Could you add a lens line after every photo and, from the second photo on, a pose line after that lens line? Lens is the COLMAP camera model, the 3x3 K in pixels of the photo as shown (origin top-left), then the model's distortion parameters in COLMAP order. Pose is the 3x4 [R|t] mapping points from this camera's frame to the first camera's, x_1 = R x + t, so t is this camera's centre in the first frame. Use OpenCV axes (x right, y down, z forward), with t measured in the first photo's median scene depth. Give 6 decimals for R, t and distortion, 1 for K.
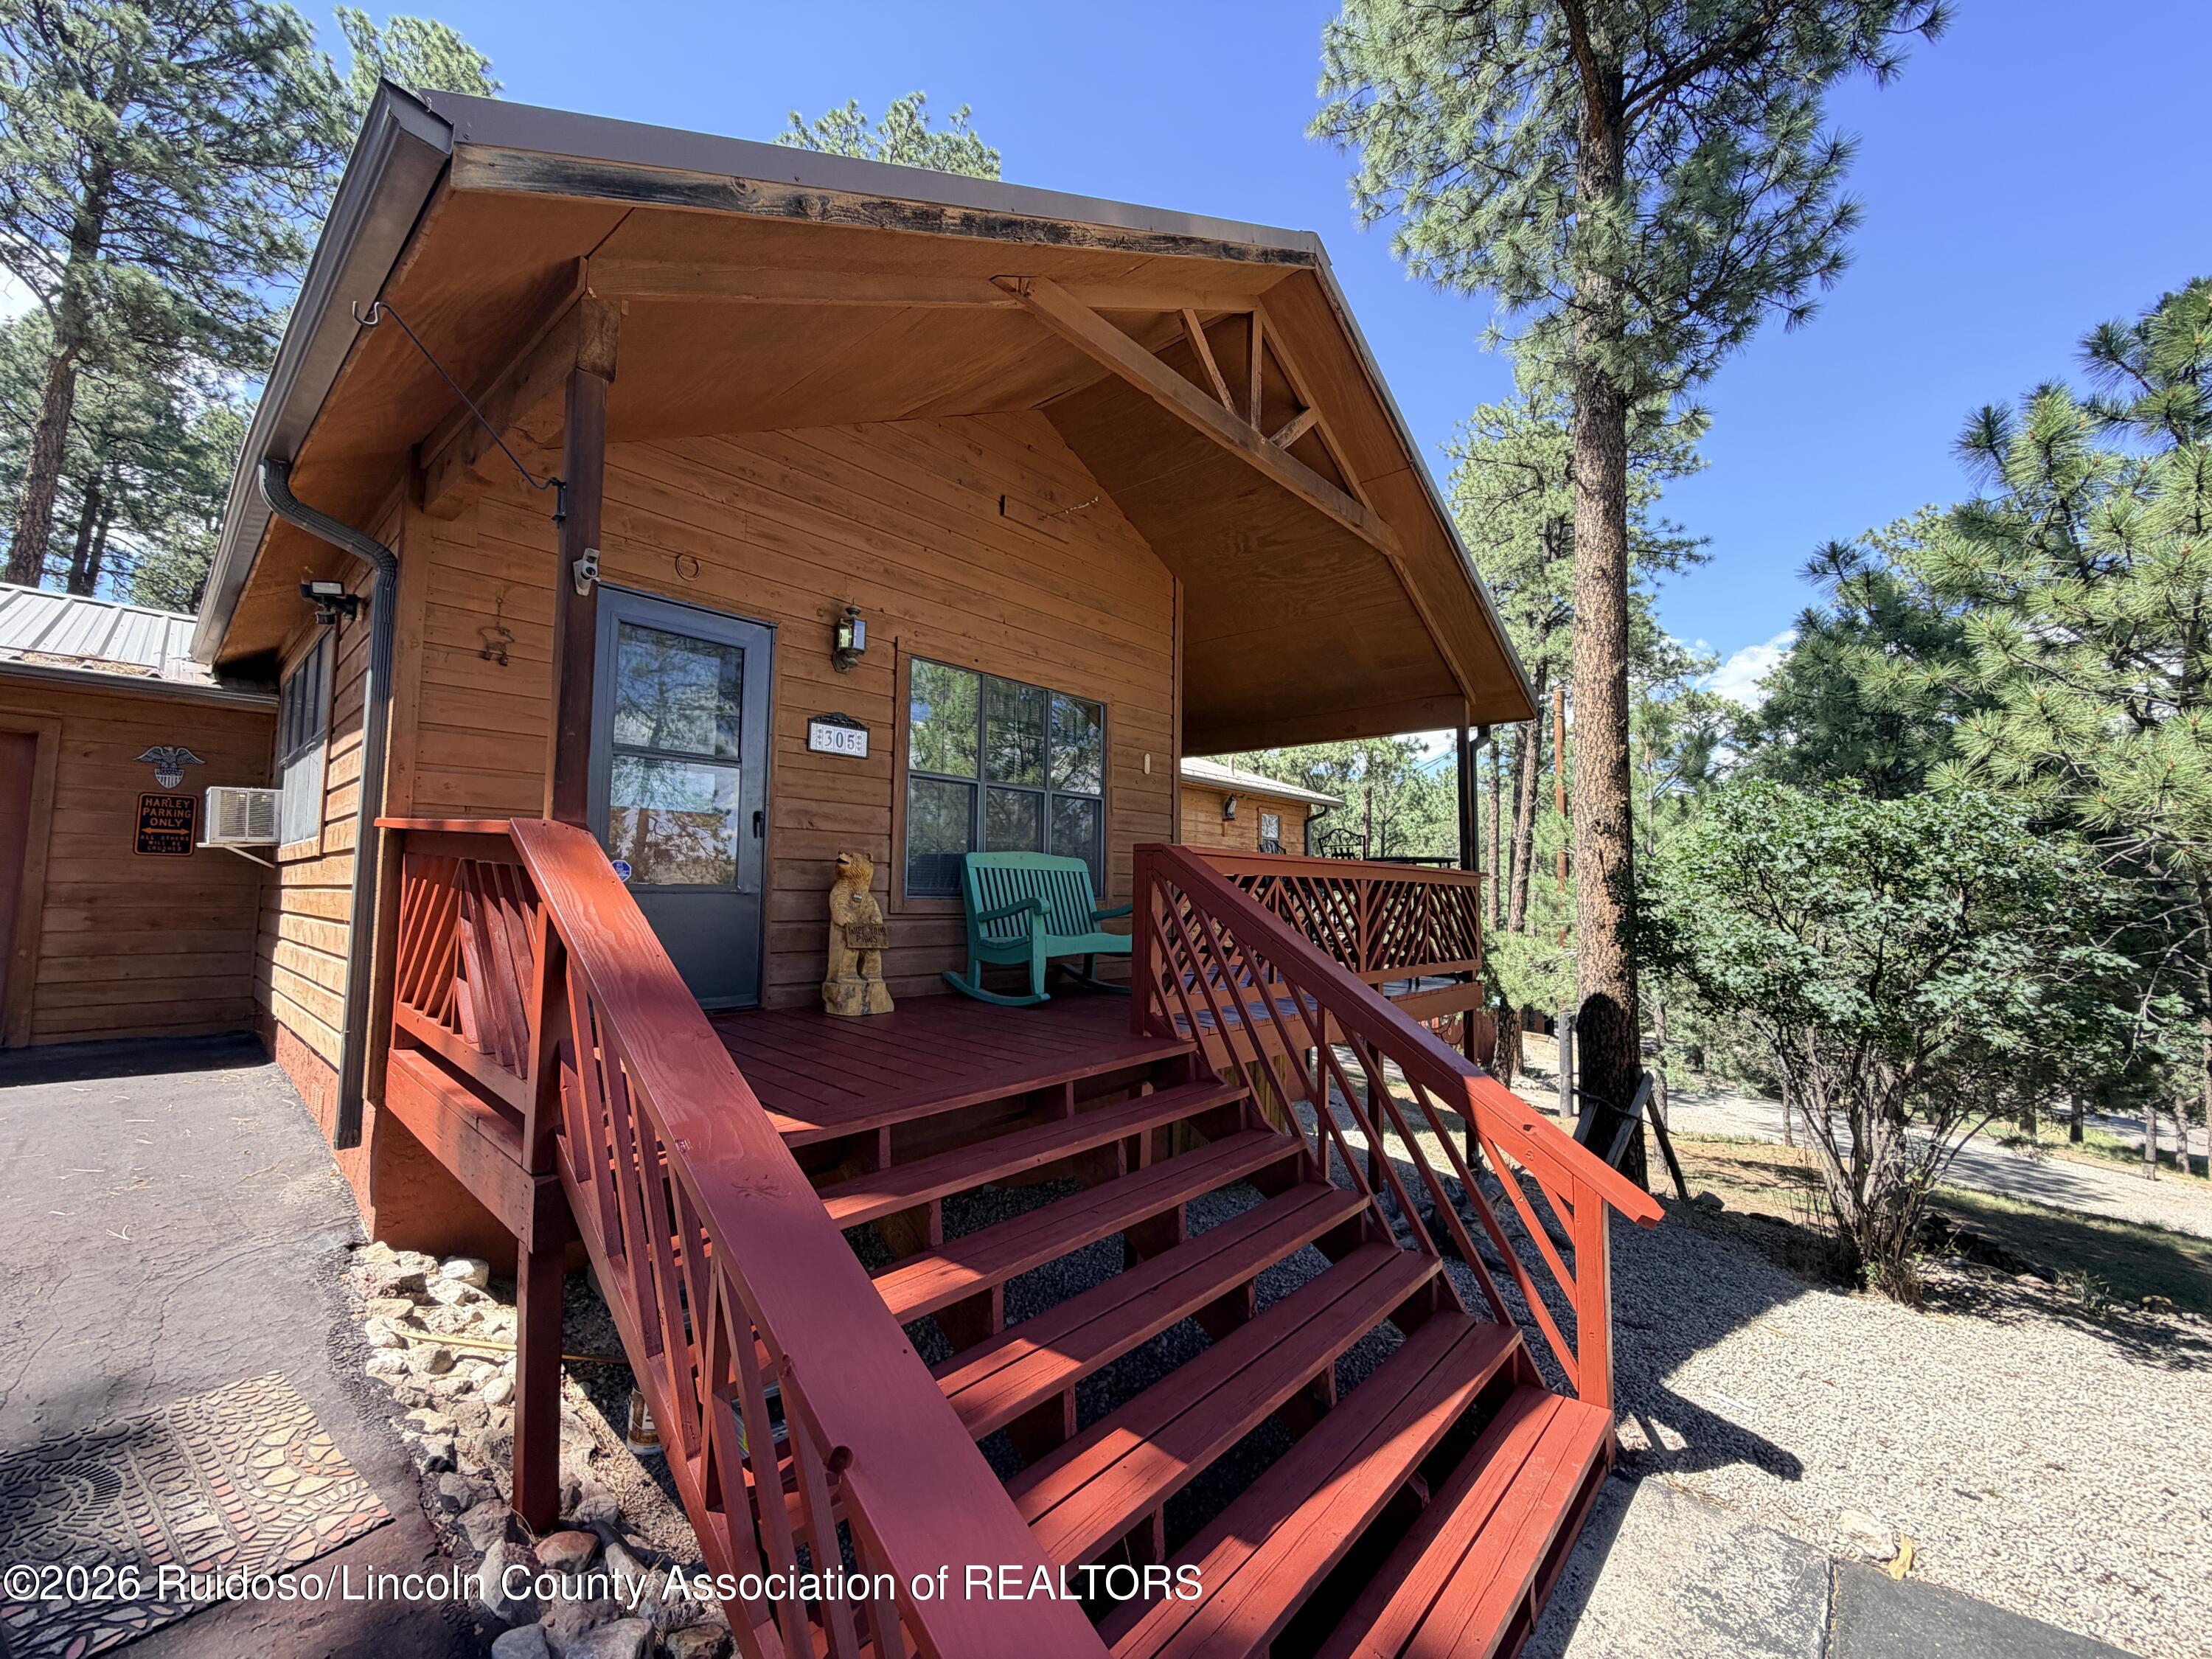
lens RADIAL K [[799.2, 0, 1106.0], [0, 799.2, 829.5], [0, 0, 1]] dist [0.000419, 0.000017]
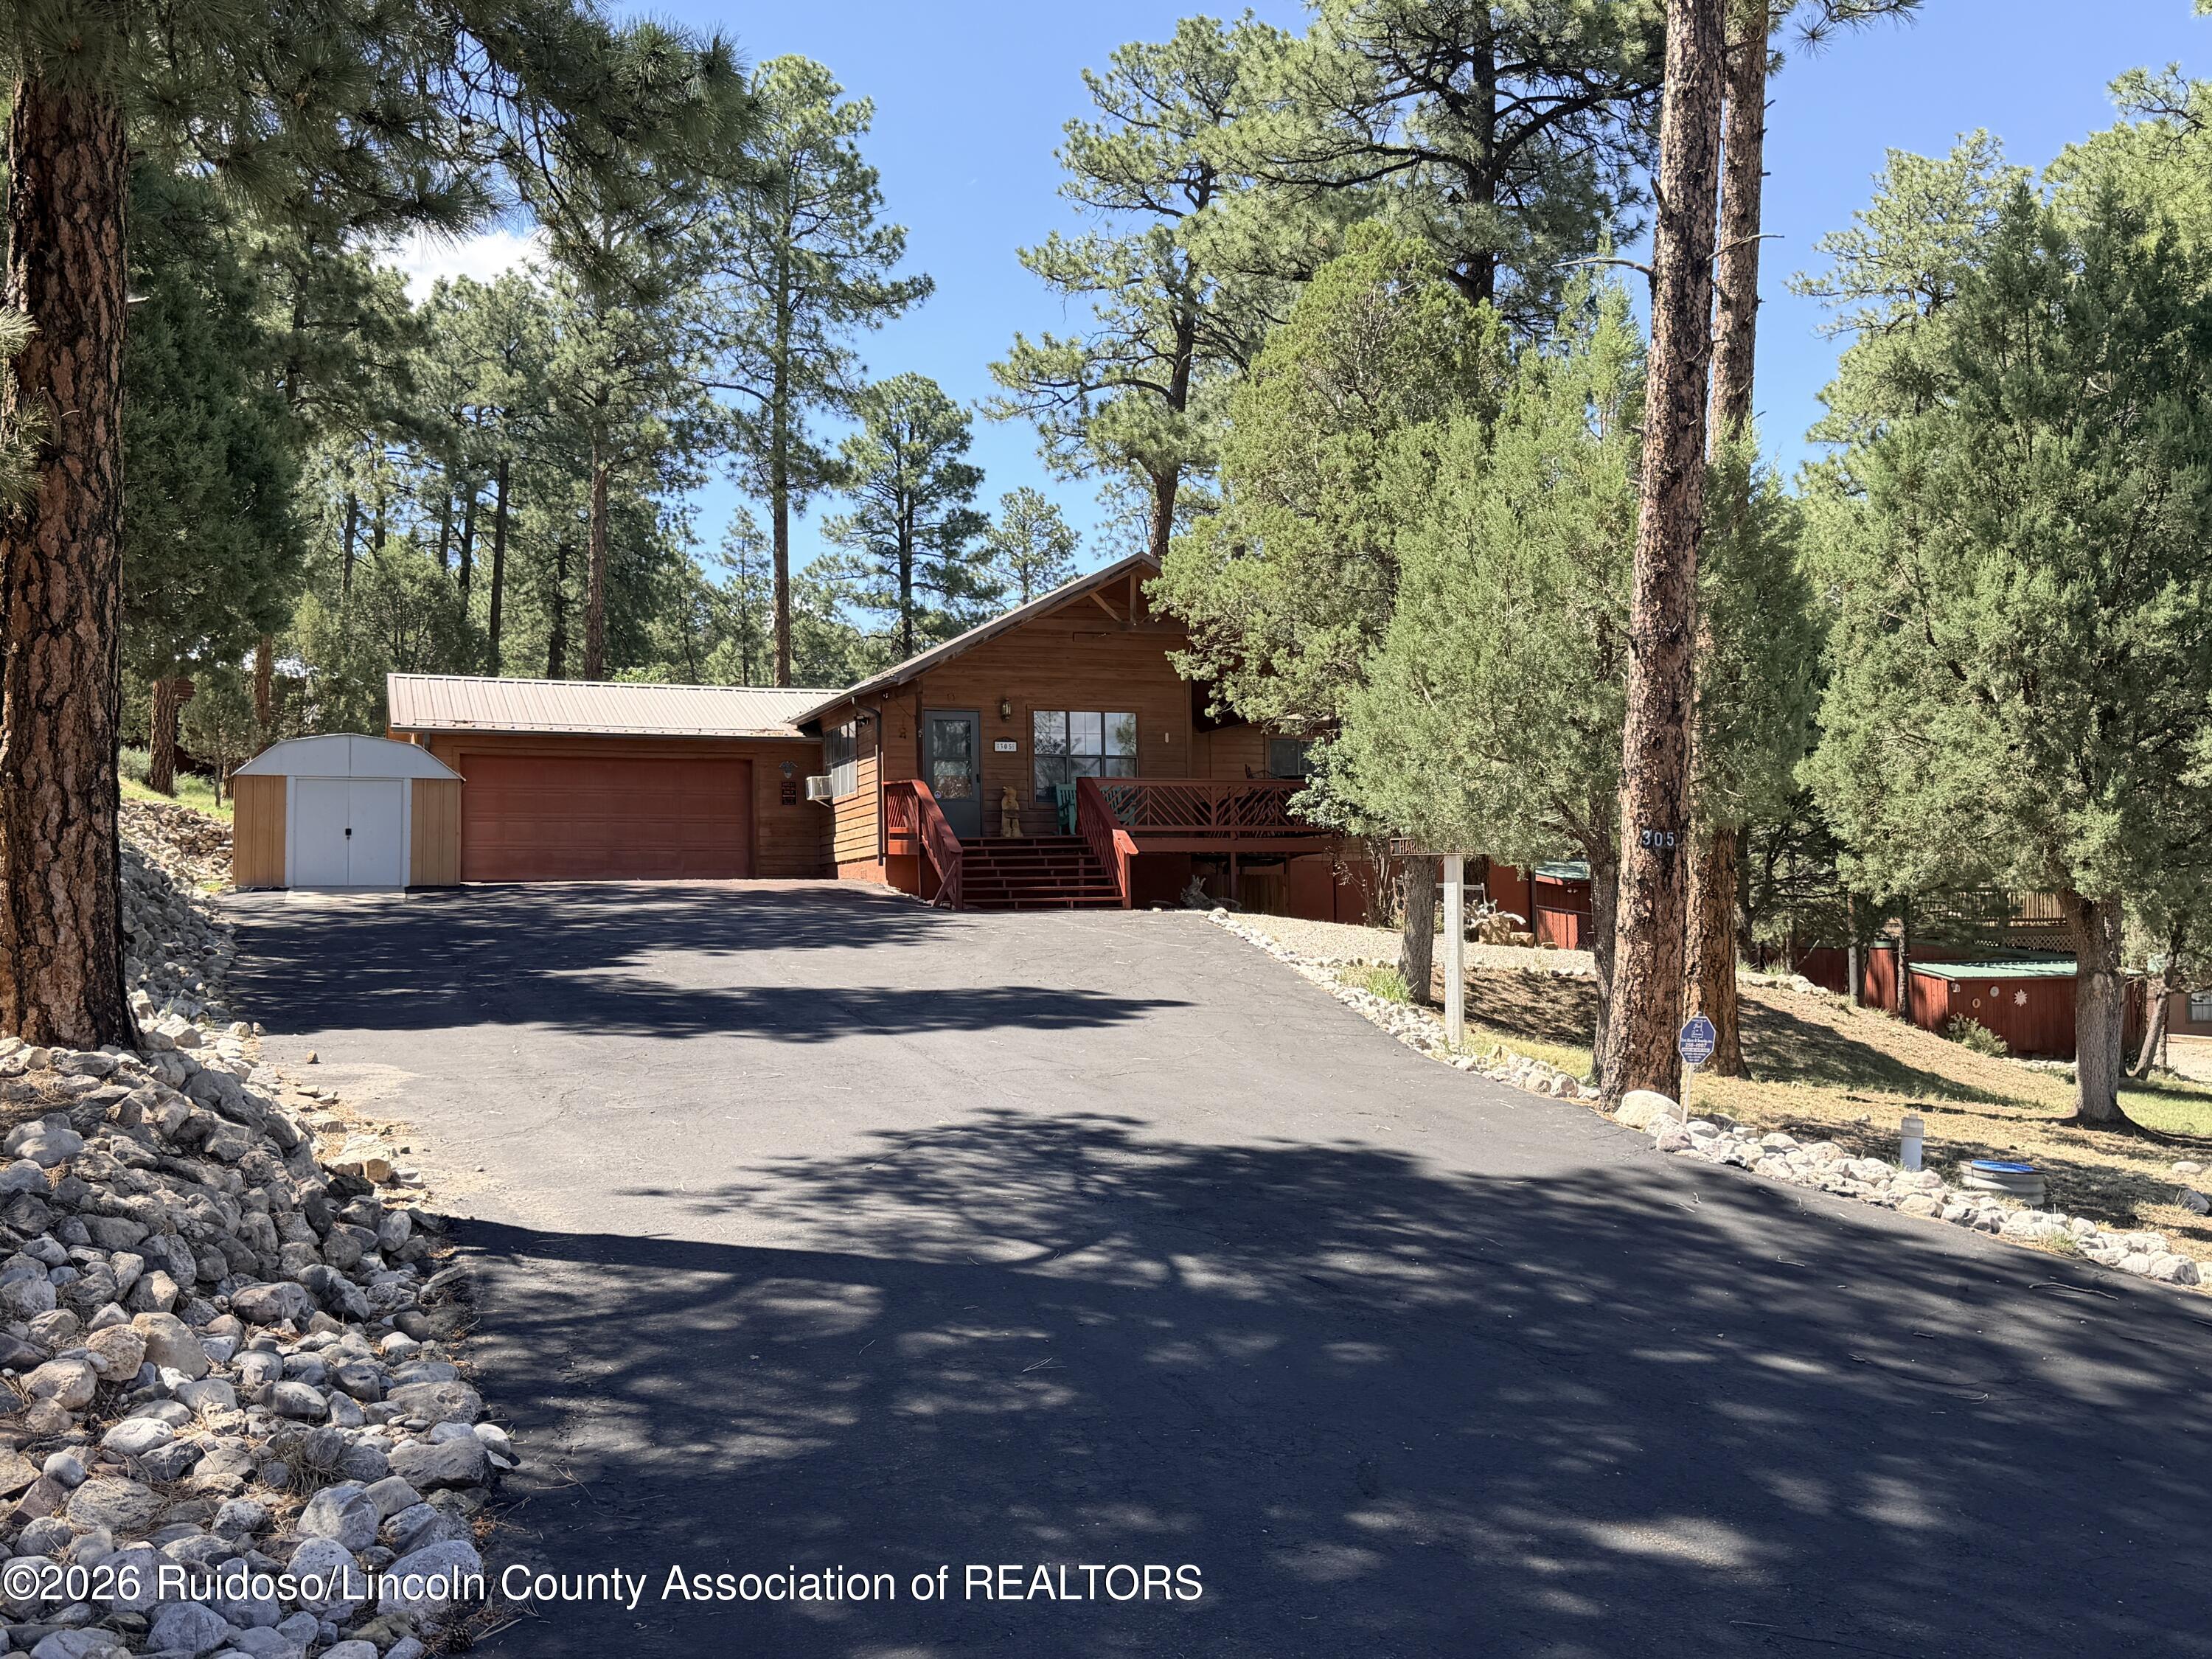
lens RADIAL K [[2111.4, 0, 1106.0], [0, 2111.4, 829.5], [0, 0, 1]] dist [0.002651, 0.000587]
pose [[0.877486, -0.046771, -0.477317, 3.063699], [0.052519, 0.998619, -0.001303, 0.182250], [0.476719, -0.023925, 0.878730, -4.687263]]
